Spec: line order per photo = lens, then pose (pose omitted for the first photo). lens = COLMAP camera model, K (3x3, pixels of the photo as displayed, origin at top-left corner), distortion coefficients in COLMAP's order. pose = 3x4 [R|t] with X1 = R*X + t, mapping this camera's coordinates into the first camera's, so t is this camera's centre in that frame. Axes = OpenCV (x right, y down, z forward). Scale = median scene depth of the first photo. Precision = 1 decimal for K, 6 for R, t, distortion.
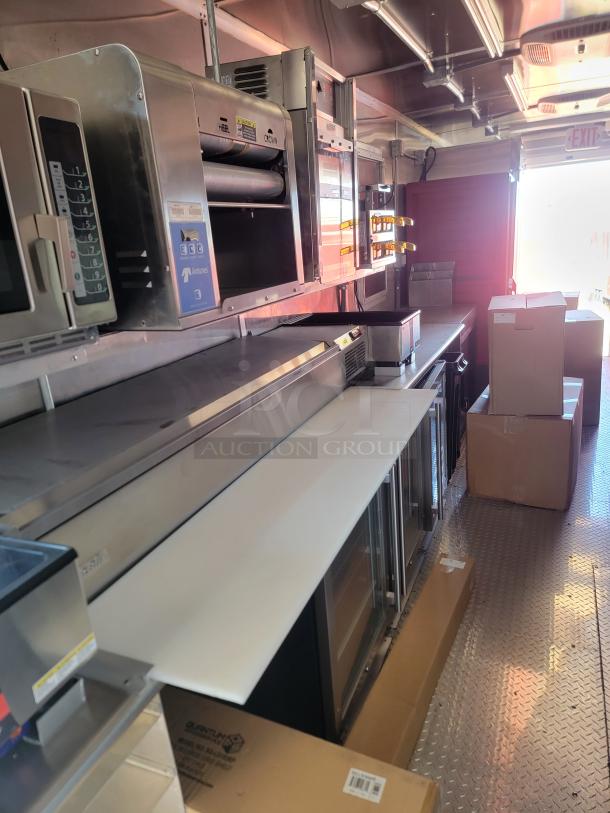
lens RADIAL K [[567.1, 0, 303.4], [0, 567.1, 412.0], [0, 0, 1]] dist [0.081123, -0.059715]
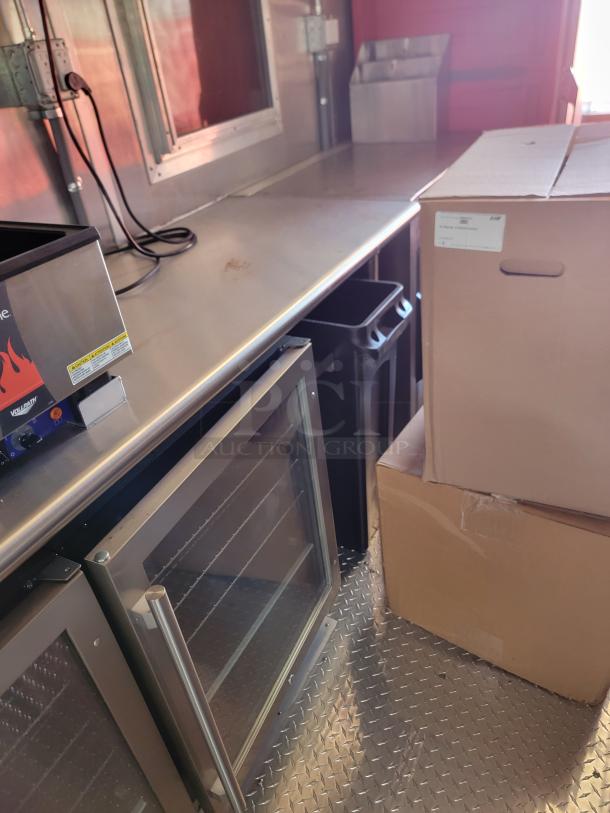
lens RADIAL K [[567.1, 0, 310.6], [0, 567.1, 402.9], [0, 0, 1]] dist [0.081123, -0.059715]
pose [[0.995460, 0.023255, -0.092300, 0.265222], [0.004112, 0.958285, 0.285786, -0.146524], [0.095096, -0.284868, 0.953838, 0.599253]]
